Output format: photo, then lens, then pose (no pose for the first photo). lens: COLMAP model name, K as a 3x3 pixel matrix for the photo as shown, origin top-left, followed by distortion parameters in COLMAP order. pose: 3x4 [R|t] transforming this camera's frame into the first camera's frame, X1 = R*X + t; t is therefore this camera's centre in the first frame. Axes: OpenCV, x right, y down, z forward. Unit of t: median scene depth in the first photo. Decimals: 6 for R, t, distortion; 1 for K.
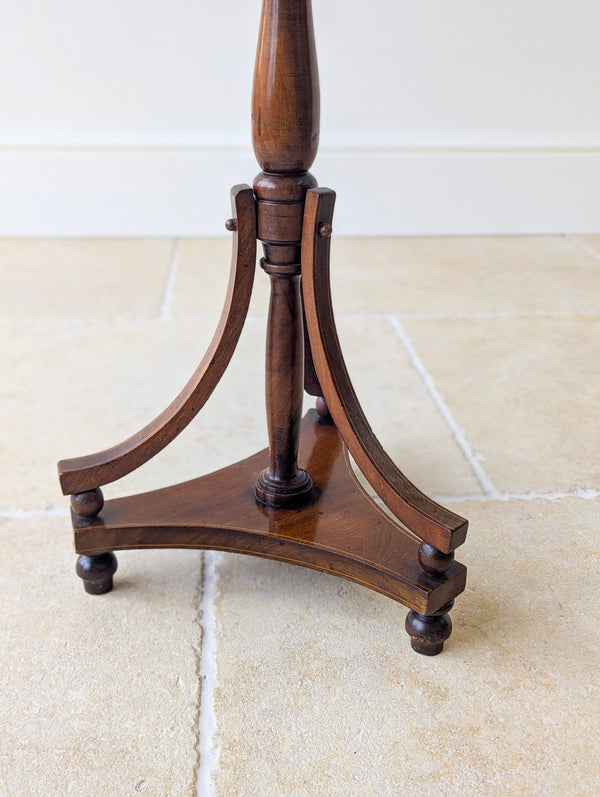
lens RADIAL K [[856.6, 0, 300.6], [0, 856.6, 403.8], [0, 0, 1]] dist [0.036998, 0.000000]
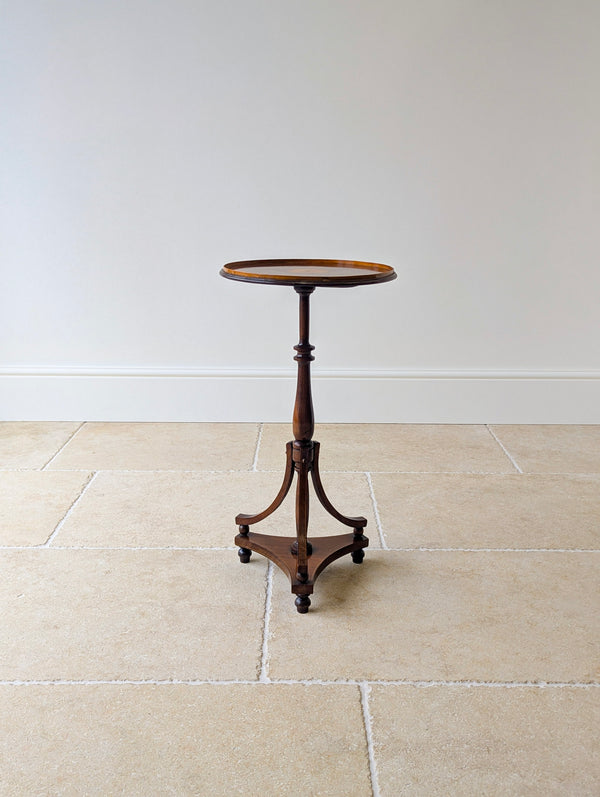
lens RADIAL K [[856.6, 0, 301.8], [0, 856.6, 380.7], [0, 0, 1]] dist [0.036998, 0.000000]
pose [[0.996192, 0.011520, -0.086424, 0.259844], [-0.027353, 0.982484, -0.184330, 0.125040], [0.082786, 0.185992, 0.979057, -2.094961]]
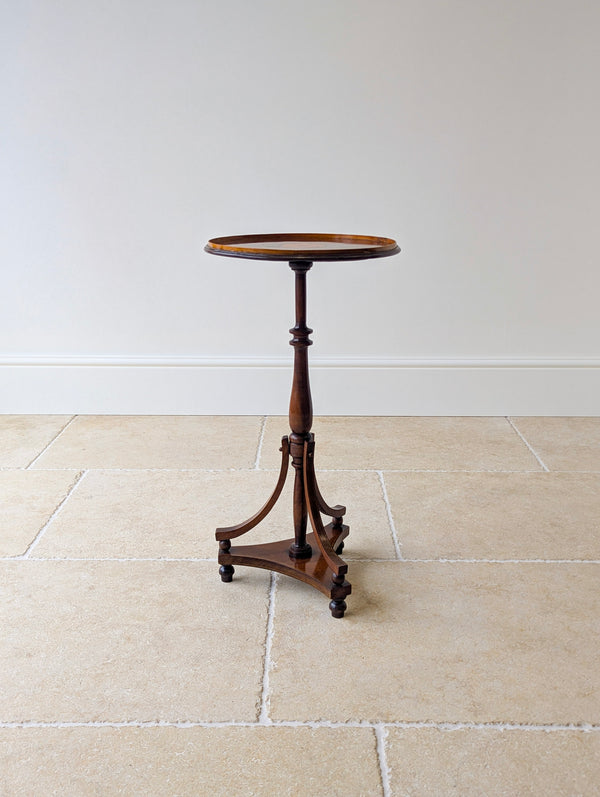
lens RADIAL K [[856.6, 0, 300.8], [0, 856.6, 376.4], [0, 0, 1]] dist [0.036998, 0.000000]
pose [[0.995340, 0.009849, -0.095922, 0.235234], [-0.026280, 0.984820, -0.171576, 0.035753], [0.092776, 0.173297, 0.980490, -1.764238]]
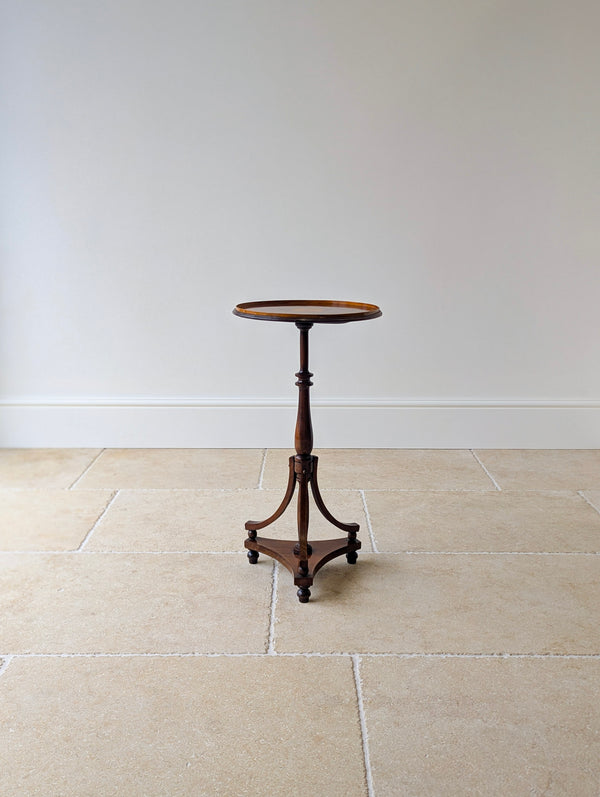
lens RADIAL K [[856.6, 0, 298.8], [0, 856.6, 390.4], [0, 0, 1]] dist [0.036998, 0.000000]
pose [[0.995863, 0.004370, -0.090764, 0.303213], [-0.024274, 0.975338, -0.219378, 0.286497], [0.087567, 0.220674, 0.971409, -2.564560]]
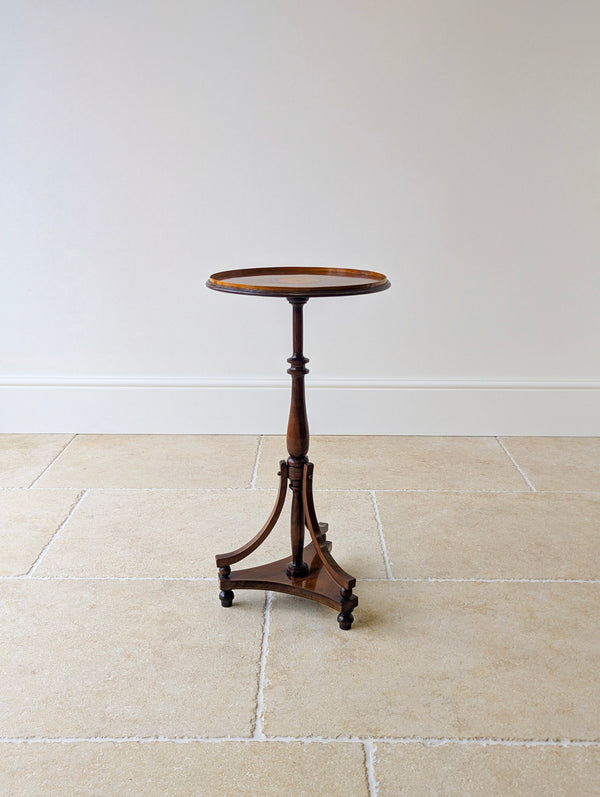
lens RADIAL K [[856.6, 0, 302.8], [0, 856.6, 364.3], [0, 0, 1]] dist [0.036998, 0.000000]
pose [[0.995804, 0.009506, -0.091011, 0.258836], [-0.027419, 0.979889, -0.197653, 0.003807], [0.087302, 0.199319, 0.976038, -1.904387]]
